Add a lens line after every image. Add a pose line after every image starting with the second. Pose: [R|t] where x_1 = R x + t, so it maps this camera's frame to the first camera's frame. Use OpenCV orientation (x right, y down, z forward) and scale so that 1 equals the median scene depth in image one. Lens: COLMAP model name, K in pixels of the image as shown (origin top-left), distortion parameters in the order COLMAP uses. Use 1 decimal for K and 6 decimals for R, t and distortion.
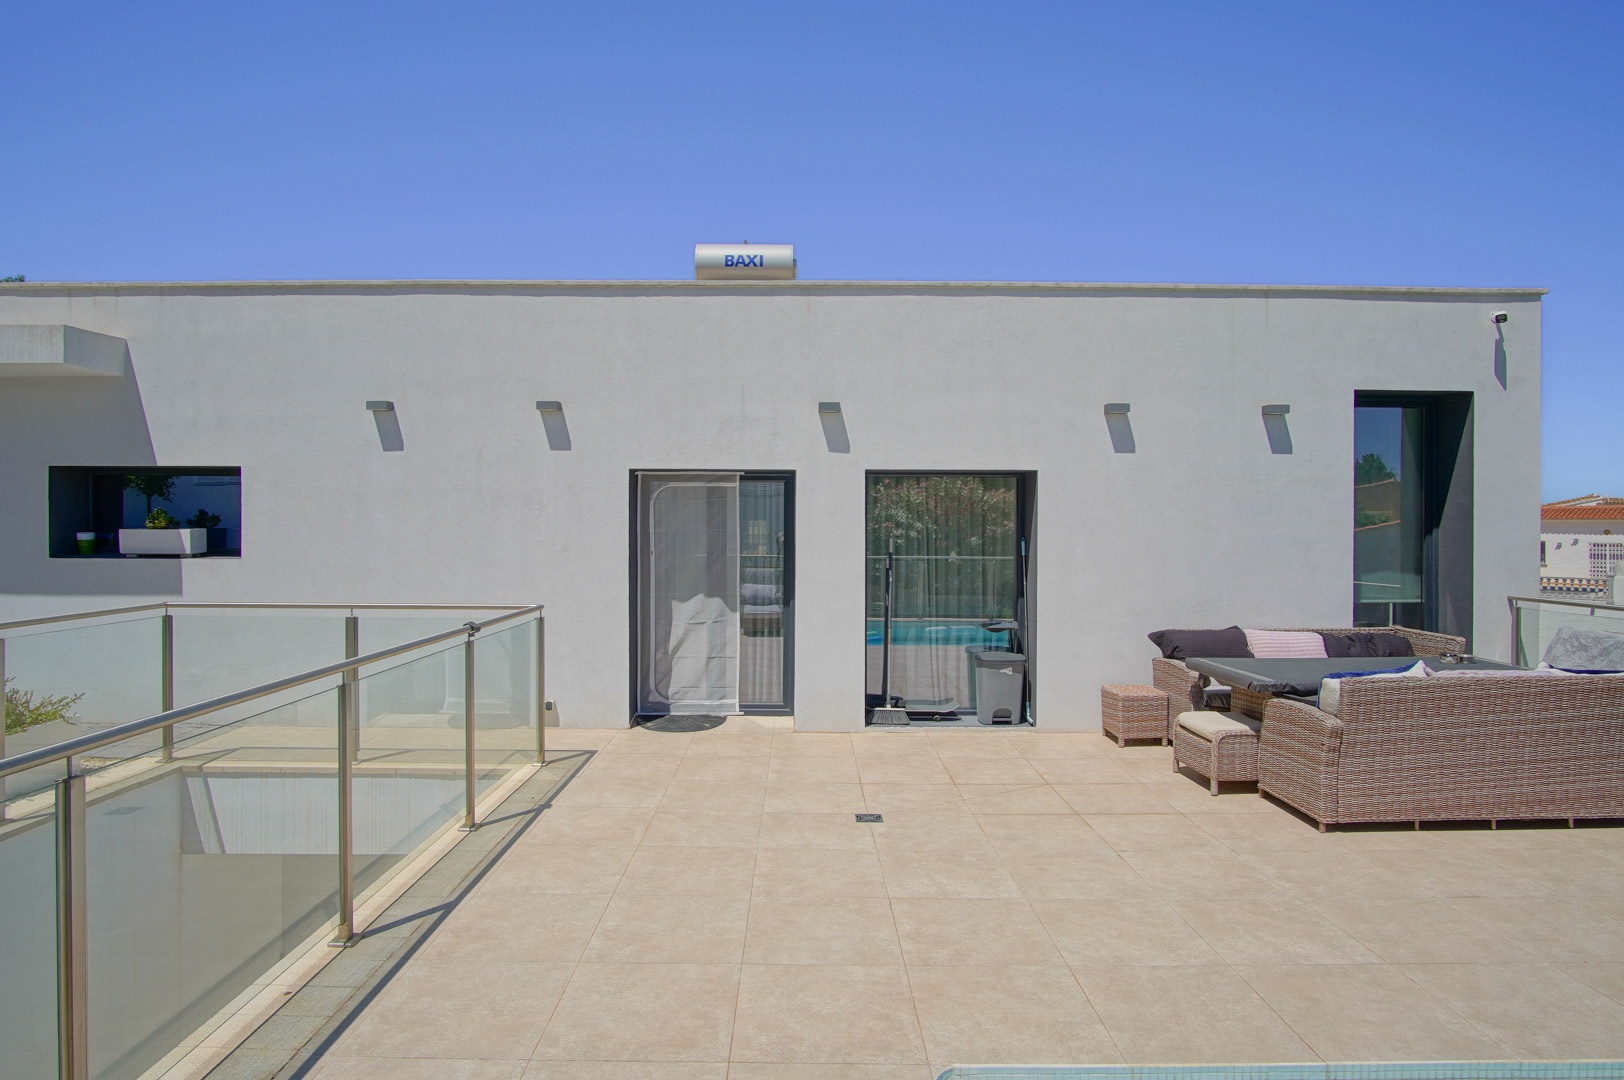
lens RADIAL K [[876.9, 0, 797.6], [0, 876.9, 531.5], [0, 0, 1]] dist [-0.024949, 0.001508]
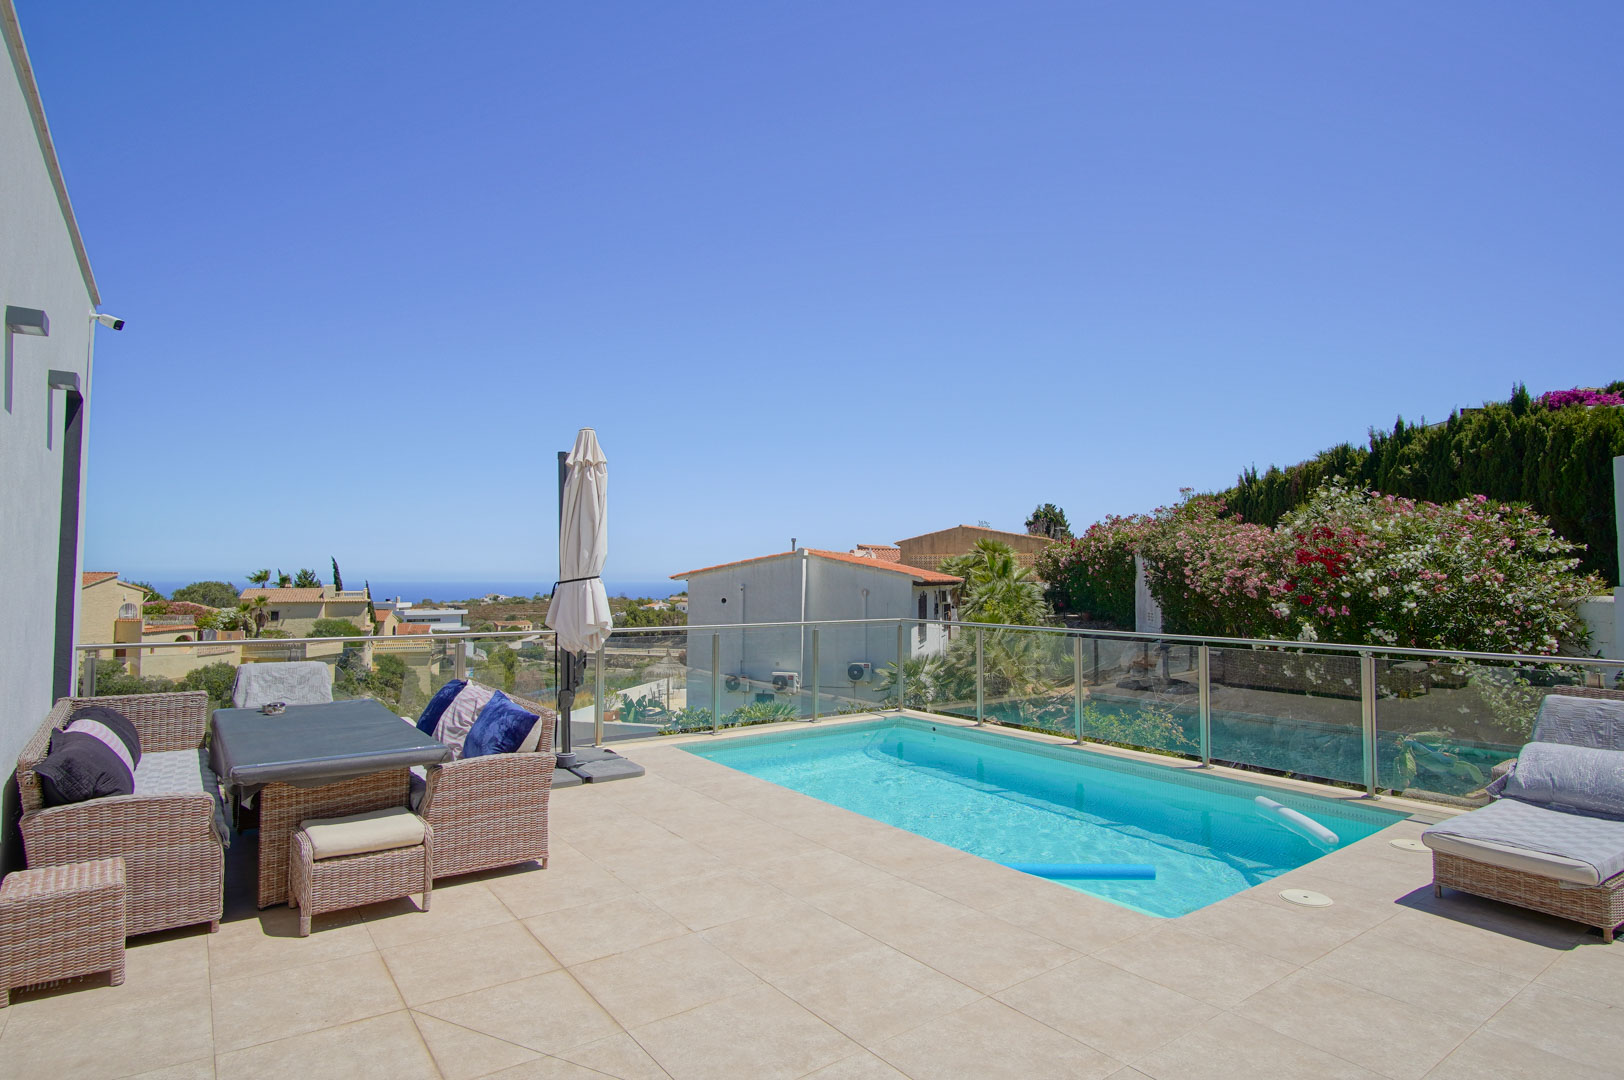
lens RADIAL K [[876.9, 0, 820.3], [0, 876.9, 540.4], [0, 0, 1]] dist [-0.024949, 0.001508]
pose [[-0.596649, 0.027882, 0.802018, -0.409534], [-0.002461, 0.999328, -0.036573, 0.002713], [-0.802499, -0.023795, -0.596179, 1.363570]]
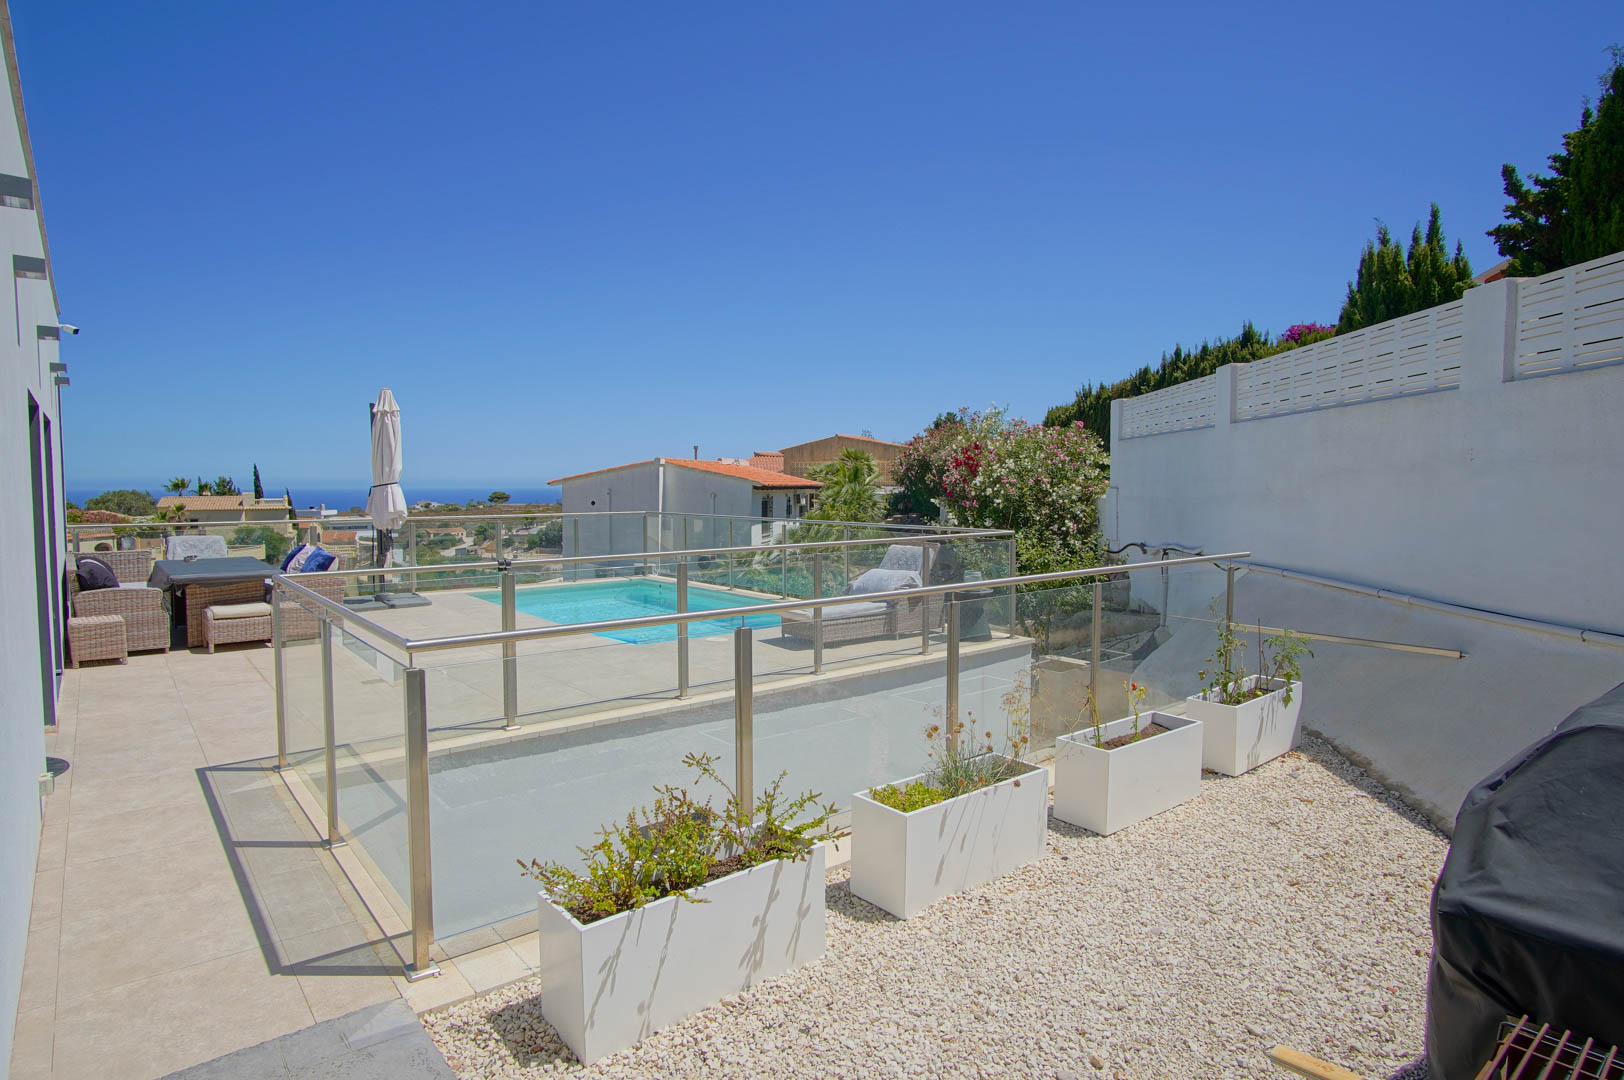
lens RADIAL K [[876.9, 0, 820.9], [0, 876.9, 539.6], [0, 0, 1]] dist [-0.024949, 0.001508]
pose [[-0.648633, -0.053374, 0.759228, -1.544542], [0.000110, 0.997531, 0.070221, -0.001542], [-0.761101, 0.045631, -0.647026, 1.440608]]
